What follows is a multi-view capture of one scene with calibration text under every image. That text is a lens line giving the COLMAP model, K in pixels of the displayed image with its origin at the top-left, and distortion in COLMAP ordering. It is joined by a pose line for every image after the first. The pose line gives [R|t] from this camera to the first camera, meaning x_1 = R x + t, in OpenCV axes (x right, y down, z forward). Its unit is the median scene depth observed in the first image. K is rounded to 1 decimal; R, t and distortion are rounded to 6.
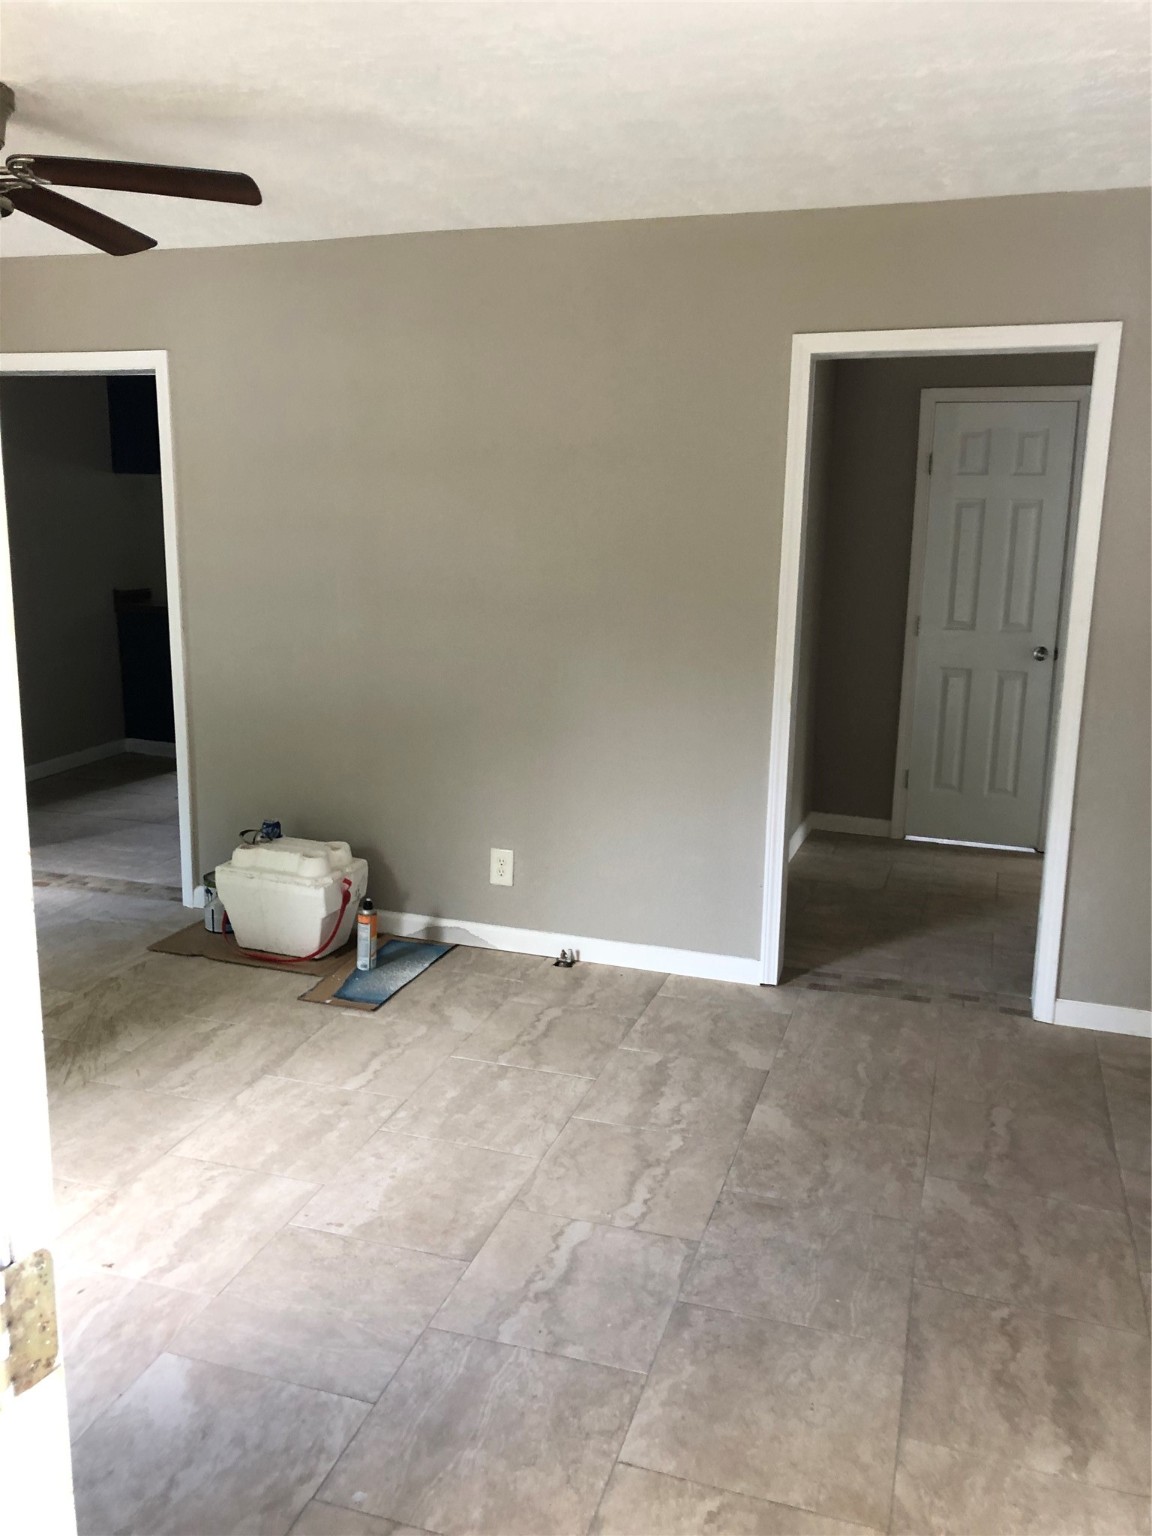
lens RADIAL K [[1249.4, 0, 576.0], [0, 1249.4, 768.0], [0, 0, 1]] dist [0.003337, -0.004824]
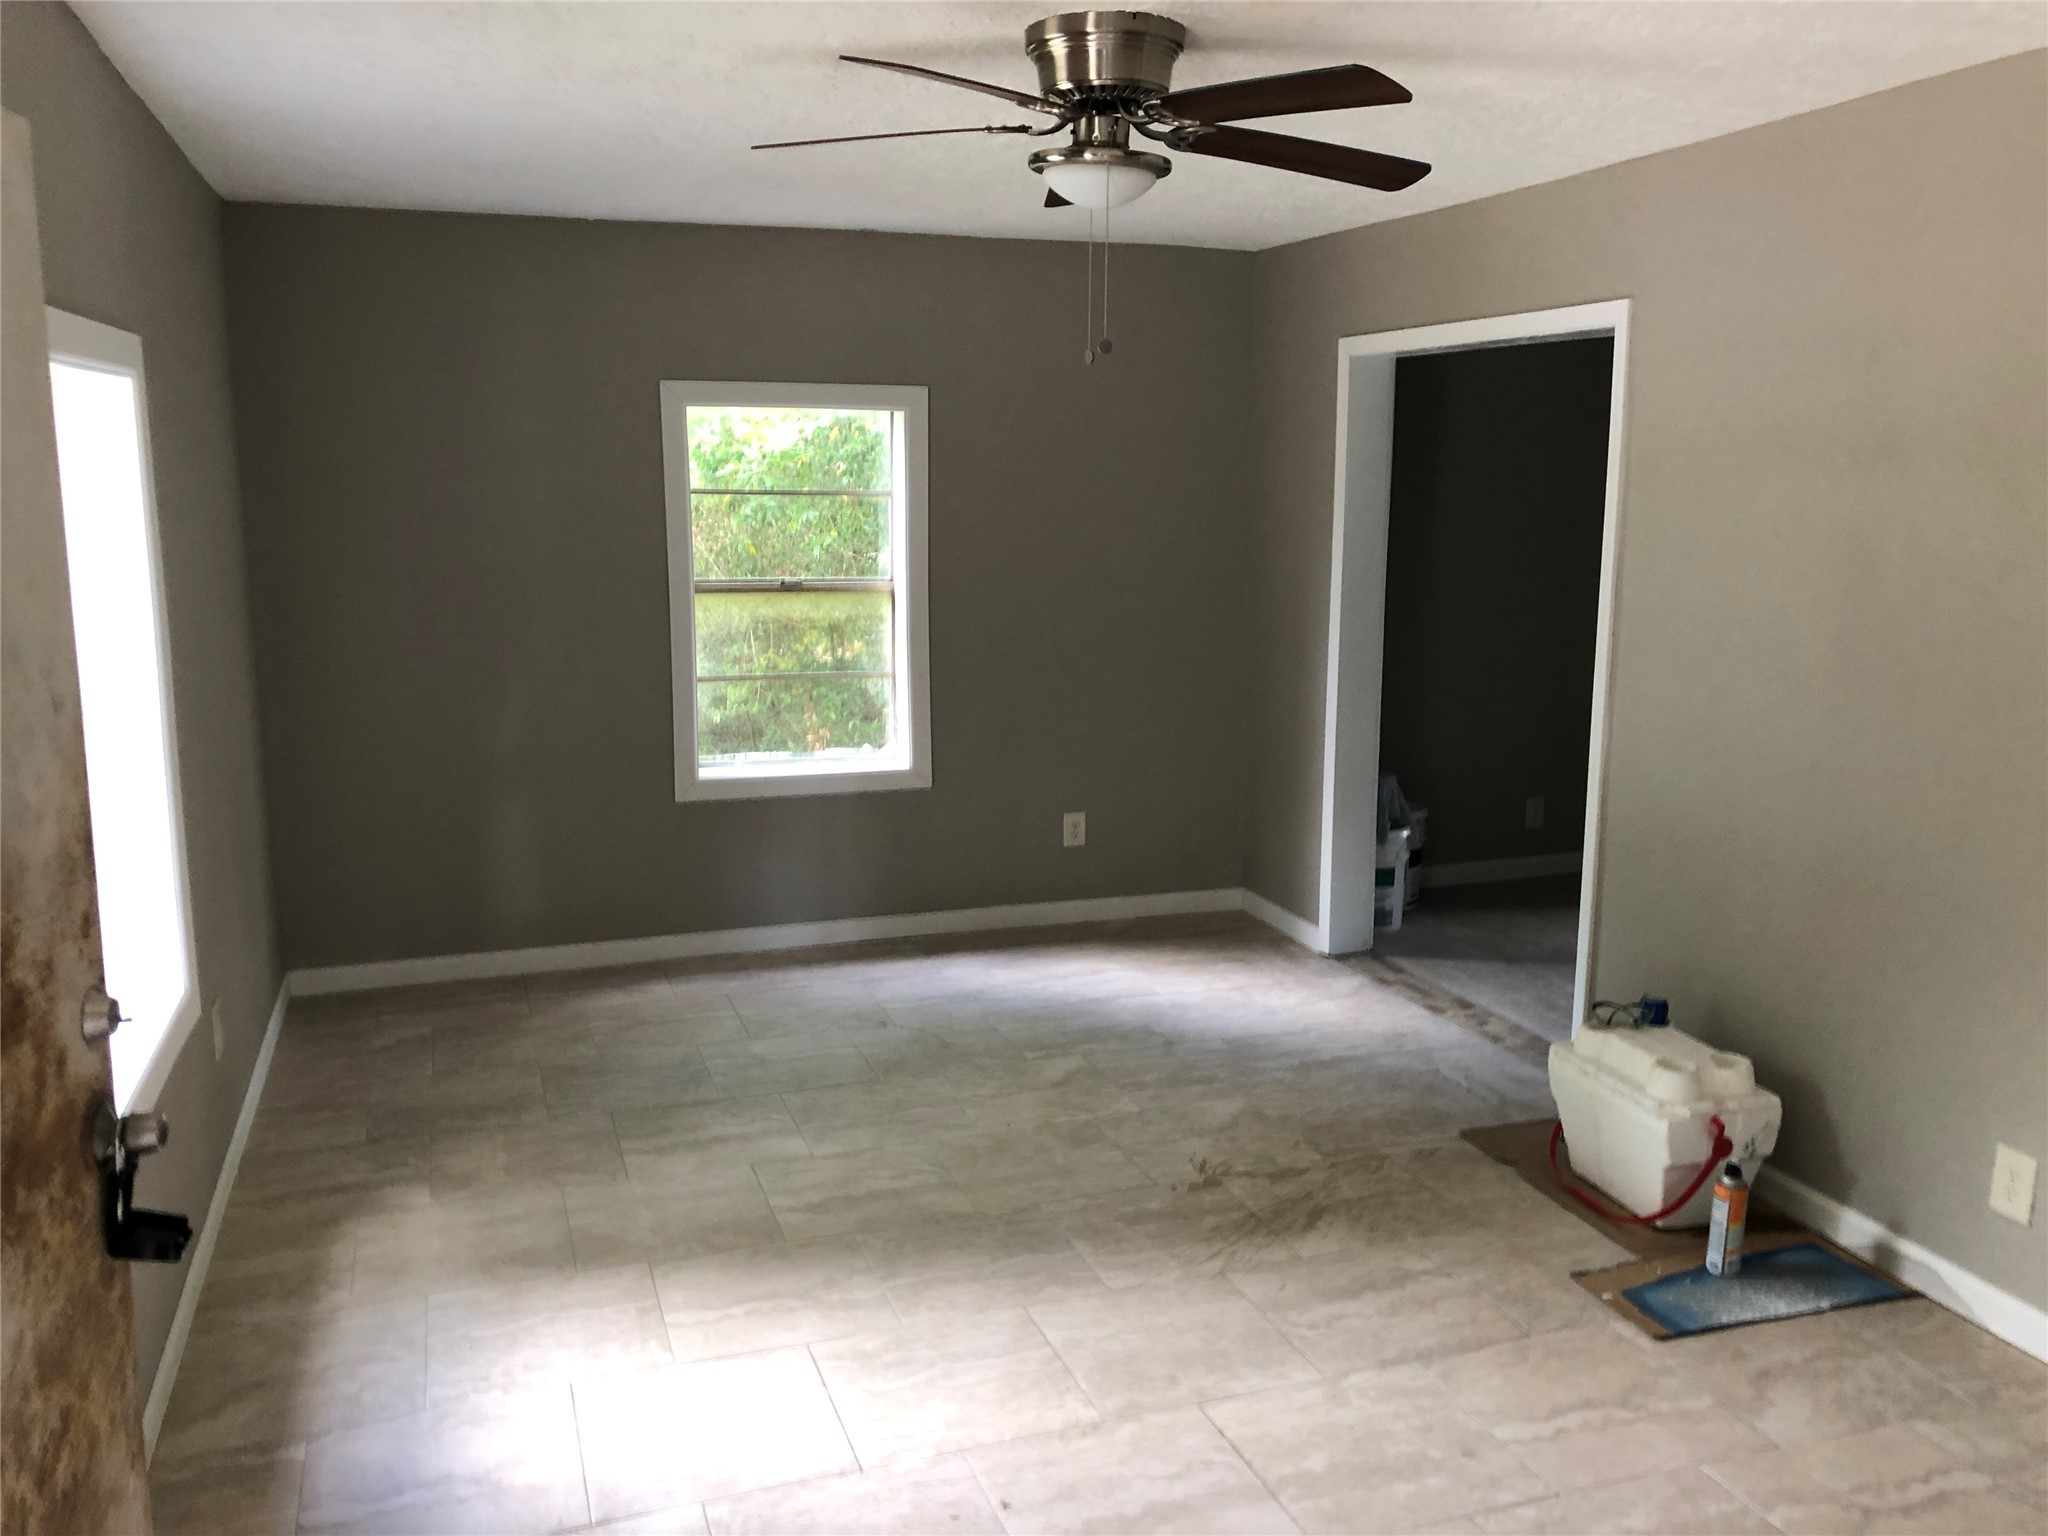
lens RADIAL K [[1696.5, 0, 1023.9], [0, 1696.5, 735.9], [0, 0, 1]] dist [0.050013, -0.001274]
pose [[0.612717, 0.115375, -0.781835, 0.253890], [-0.164873, 0.986180, 0.016321, -0.056545], [0.772913, 0.118903, 0.623271, 0.180830]]
